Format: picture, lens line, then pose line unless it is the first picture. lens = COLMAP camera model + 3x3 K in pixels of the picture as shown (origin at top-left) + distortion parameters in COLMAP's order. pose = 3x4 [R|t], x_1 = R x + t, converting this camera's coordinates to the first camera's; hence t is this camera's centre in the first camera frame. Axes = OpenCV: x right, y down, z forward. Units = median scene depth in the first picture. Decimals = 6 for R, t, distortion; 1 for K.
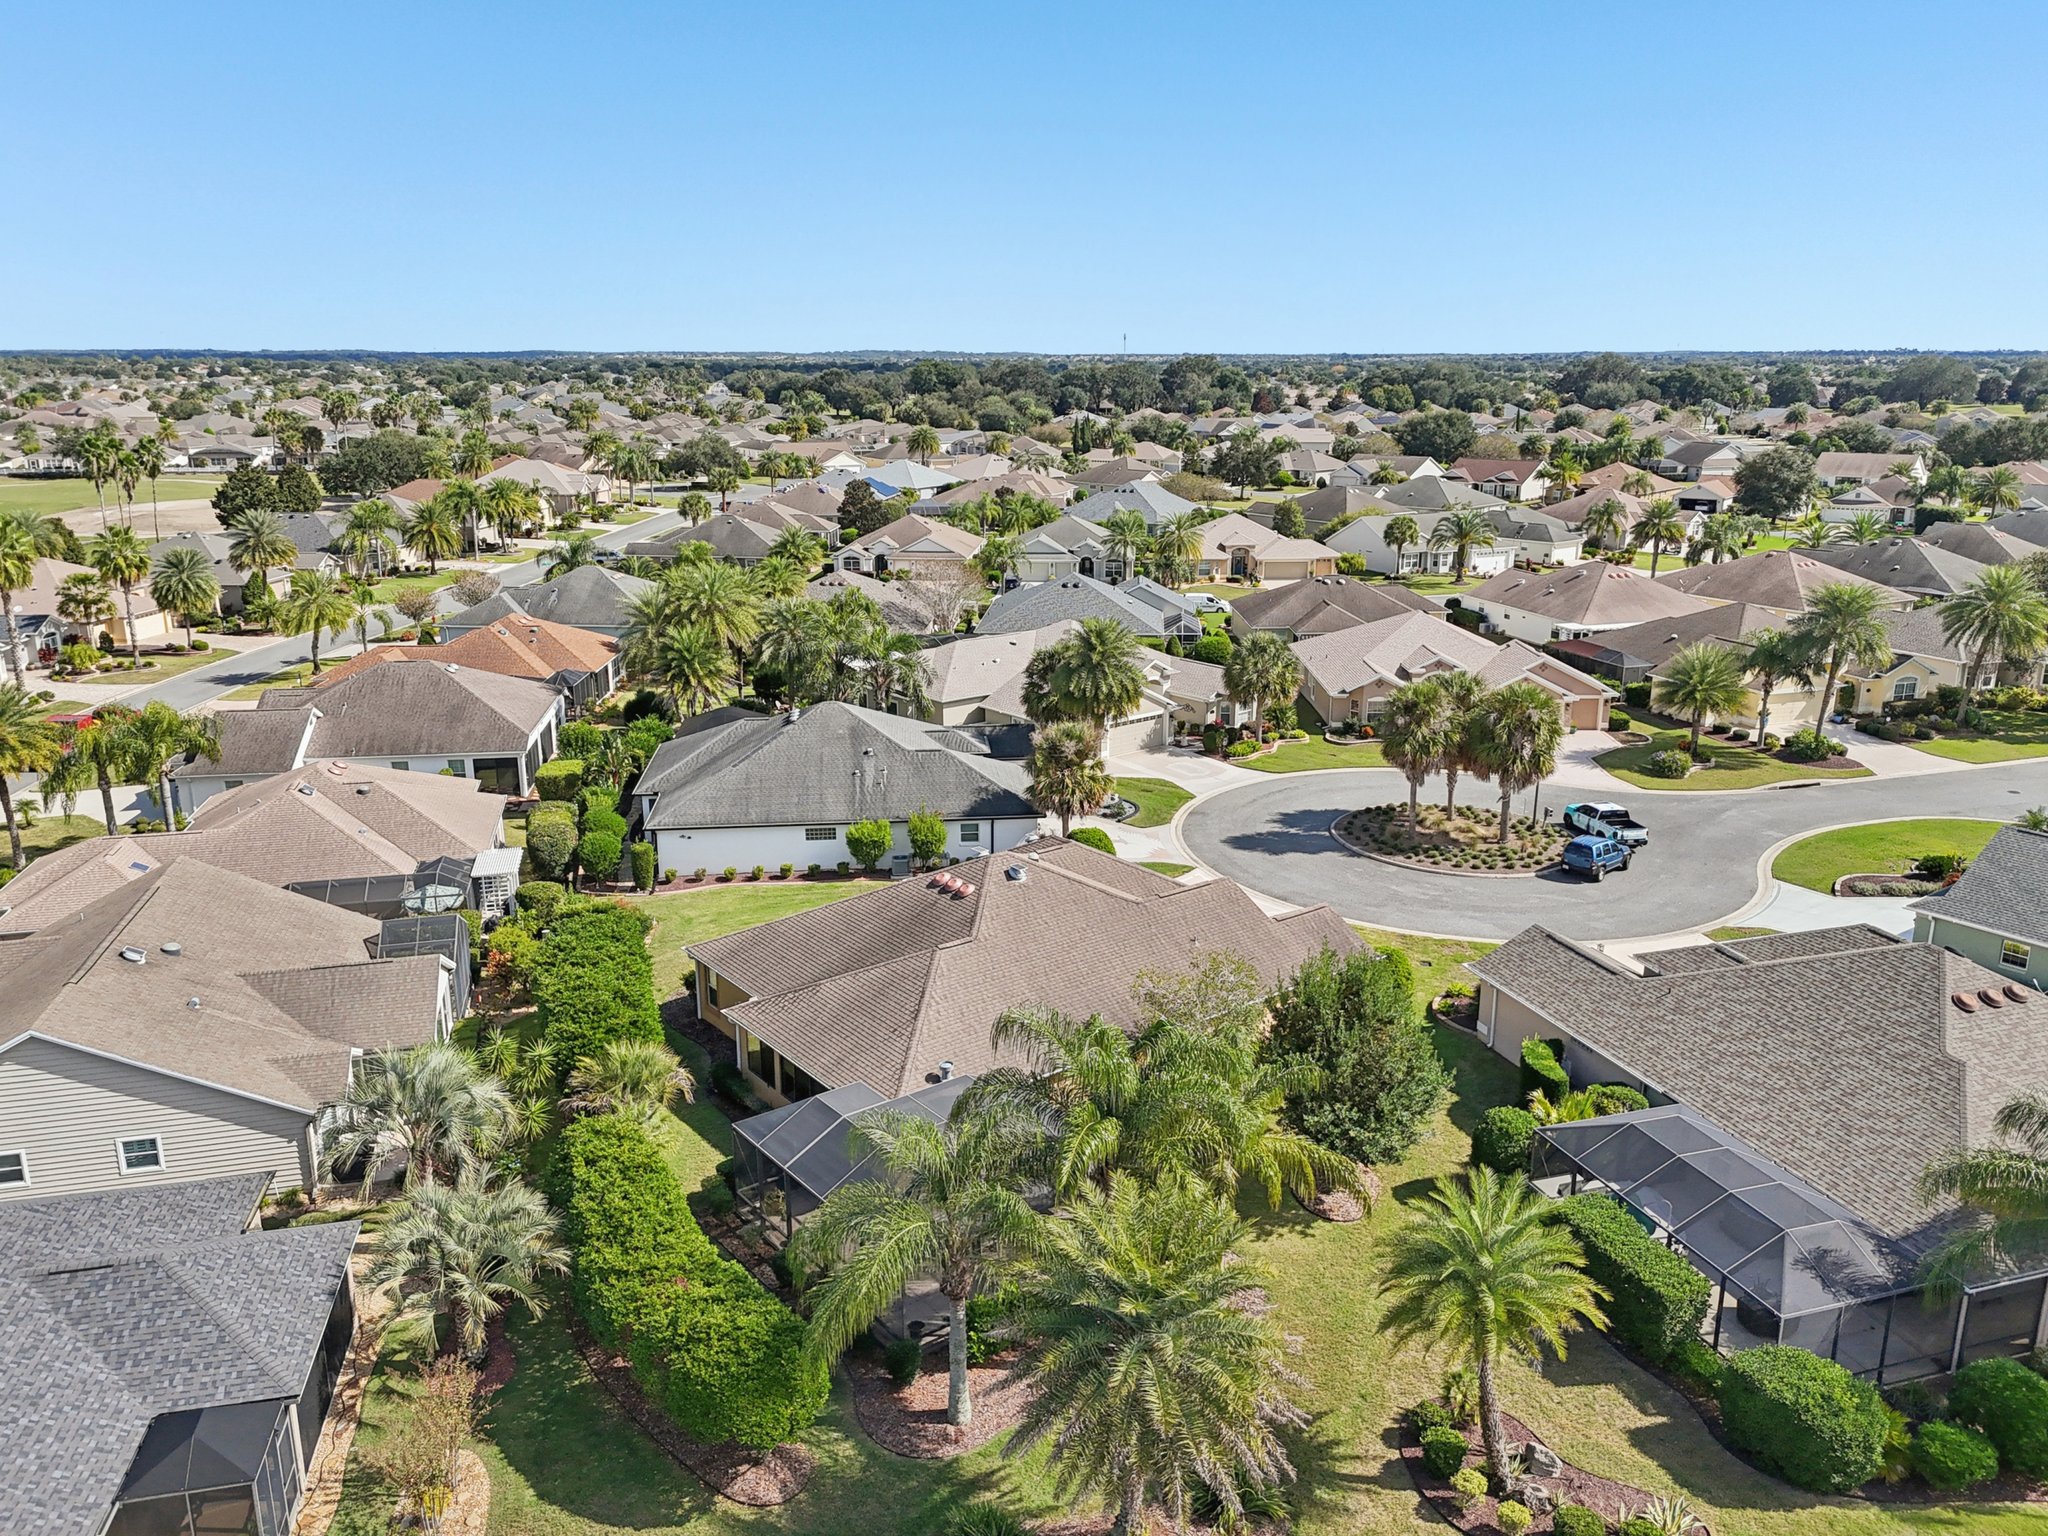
lens RADIAL K [[1518.8, 0, 1024.0], [0, 1518.8, 768.0], [0, 0, 1]] dist [0.069093, -0.067434]
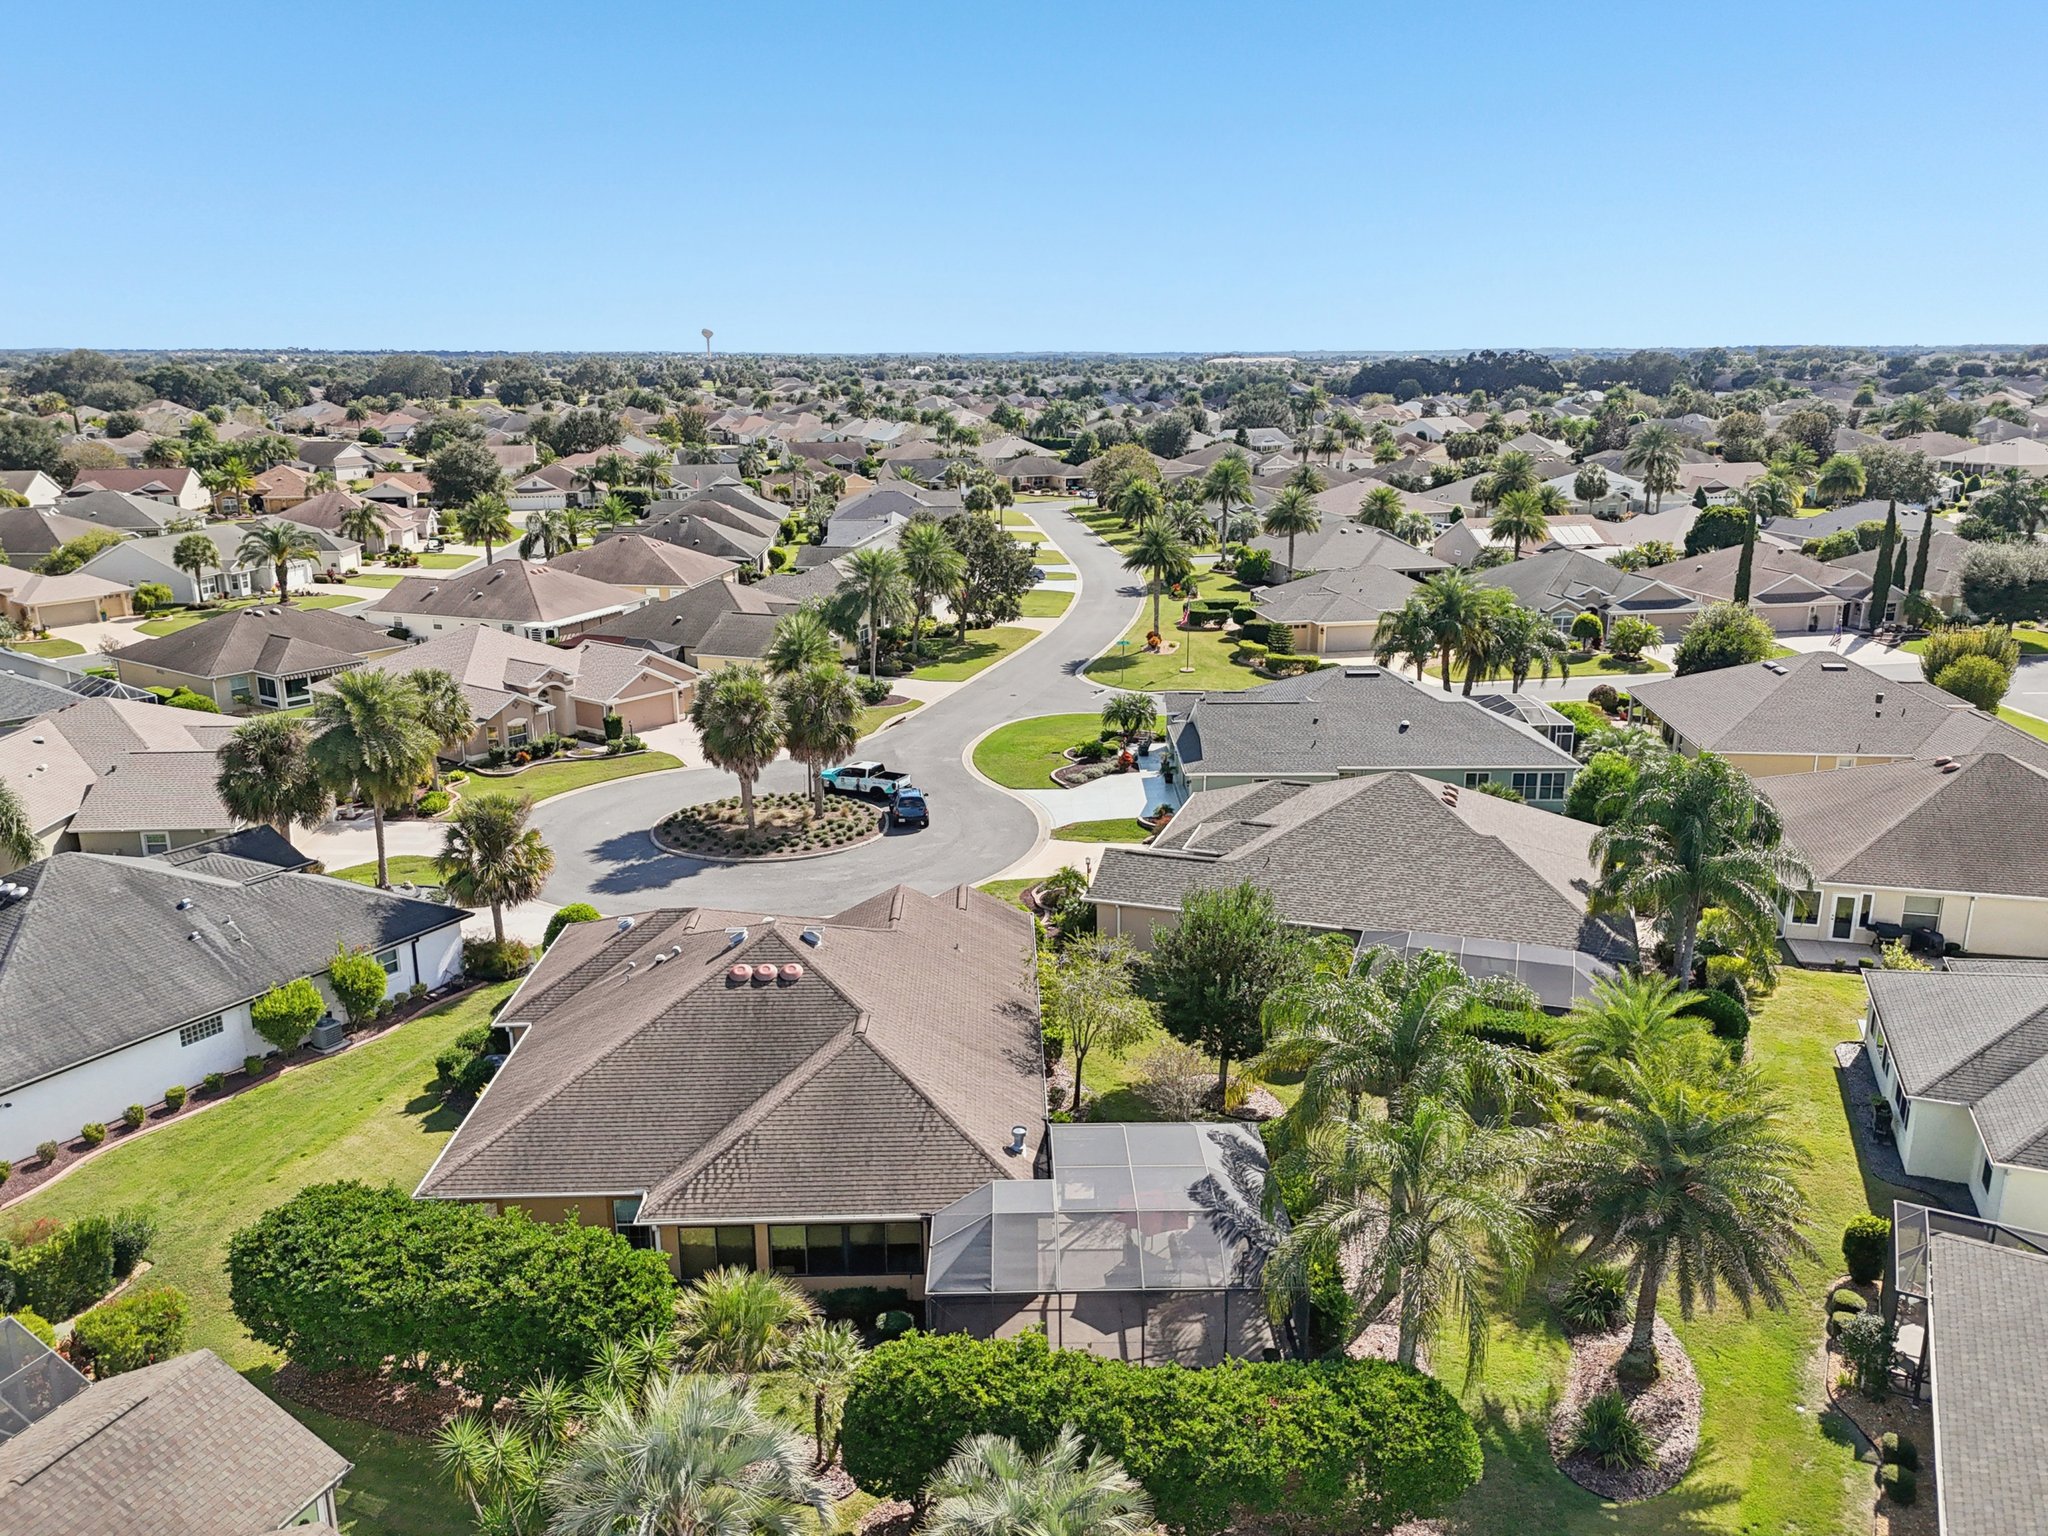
lens RADIAL K [[1518.8, 0, 1024.0], [0, 1518.8, 768.0], [0, 0, 1]] dist [0.069093, -0.067434]
pose [[0.595716, -0.213923, 0.774183, -0.306709], [0.213118, 0.971429, 0.104436, -0.048025], [-0.774405, 0.102779, 0.624286, 0.175701]]
